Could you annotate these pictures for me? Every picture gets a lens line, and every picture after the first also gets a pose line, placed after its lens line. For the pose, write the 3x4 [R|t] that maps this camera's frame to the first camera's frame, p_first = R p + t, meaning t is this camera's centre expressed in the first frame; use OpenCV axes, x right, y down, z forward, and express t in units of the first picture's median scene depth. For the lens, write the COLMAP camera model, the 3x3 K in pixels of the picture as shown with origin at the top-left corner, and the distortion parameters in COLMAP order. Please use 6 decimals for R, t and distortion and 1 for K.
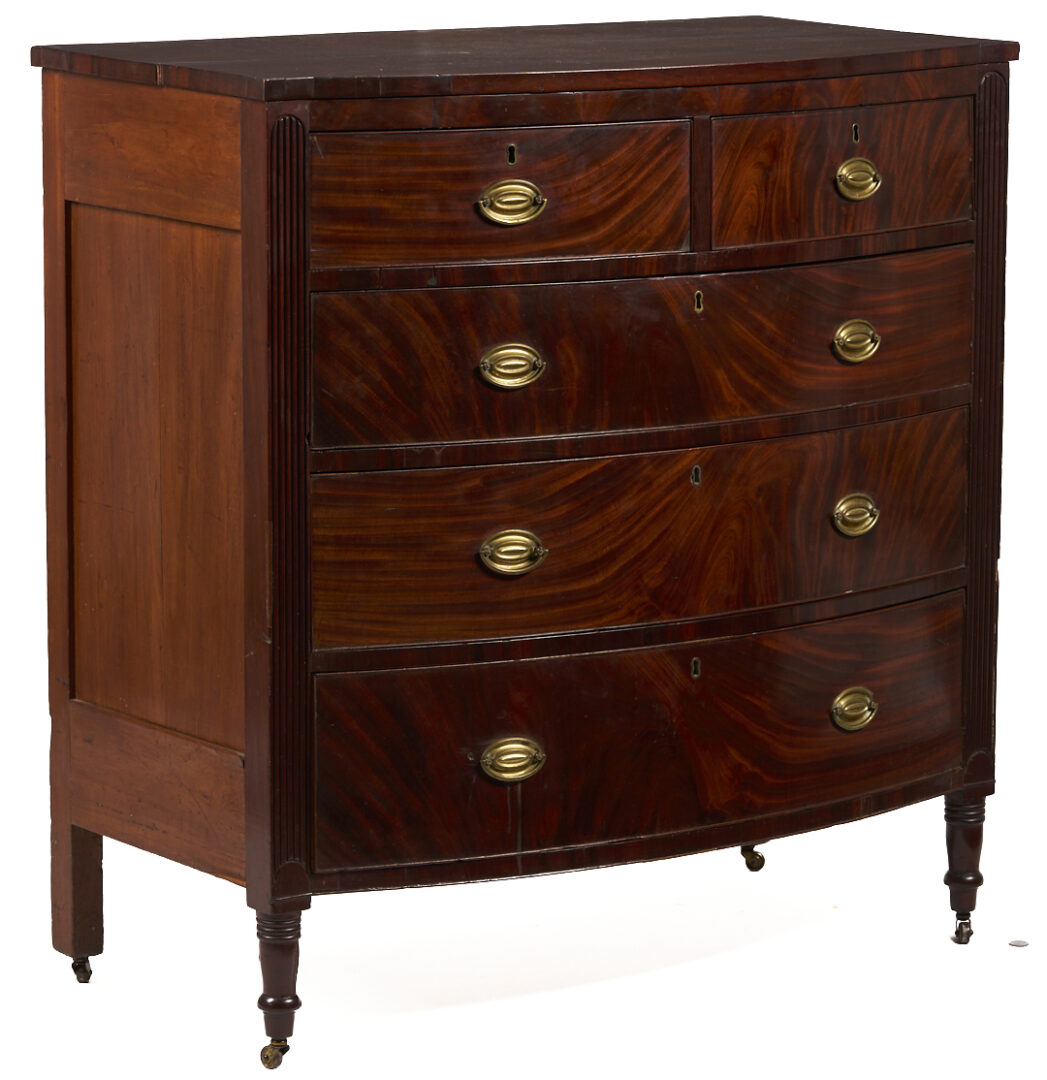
lens RADIAL K [[4755.5, 0, 523.5], [0, 4755.5, 540.0], [0, 0, 1]] dist [0.129614, -3.044837]
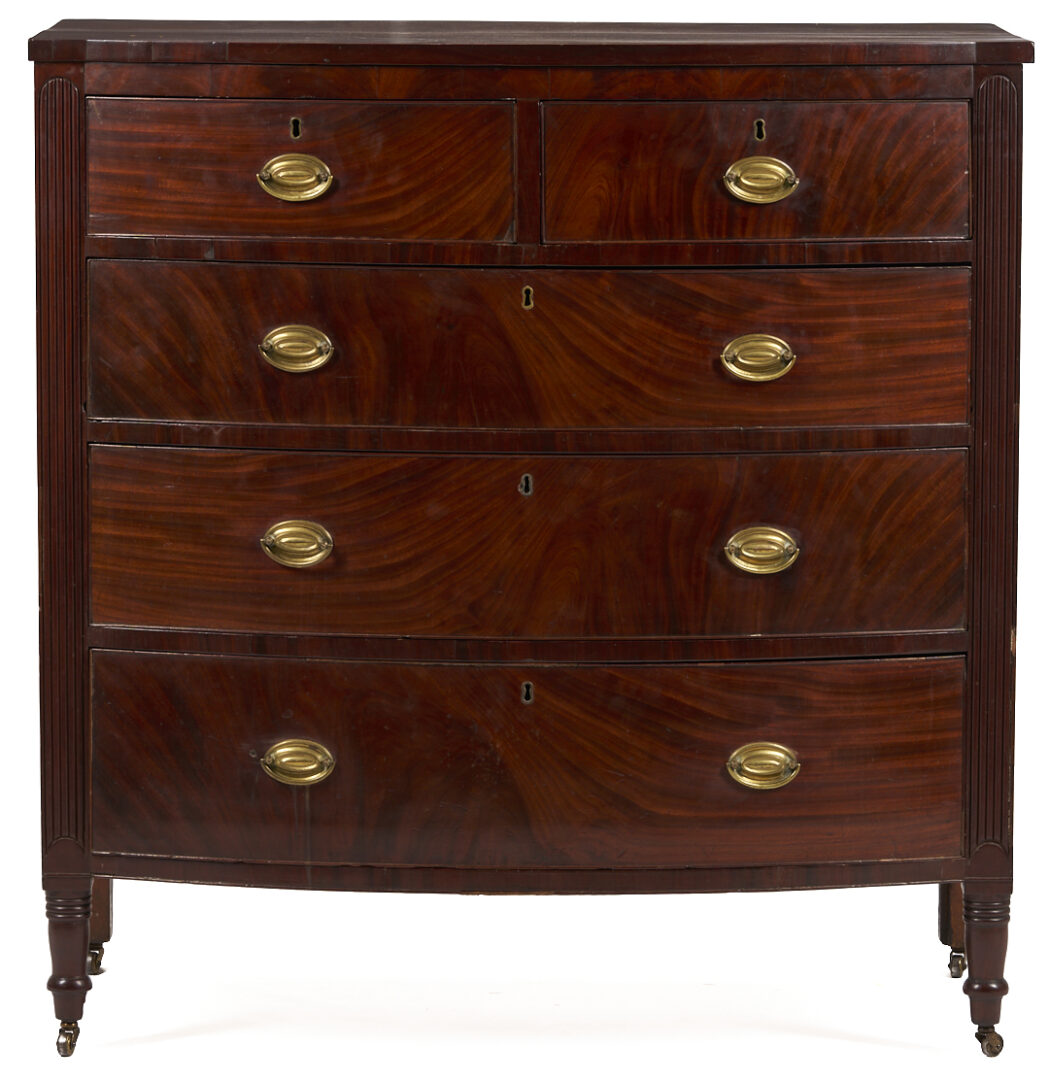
lens RADIAL K [[4755.5, 0, 524.5], [0, 4755.5, 540.0], [0, 0, 1]] dist [0.129614, -3.044837]
pose [[0.813185, 0.069889, -0.577794, 0.586228], [-0.100350, 0.994732, -0.020910, 0.017129], [0.573289, 0.074985, 0.815915, 0.242248]]
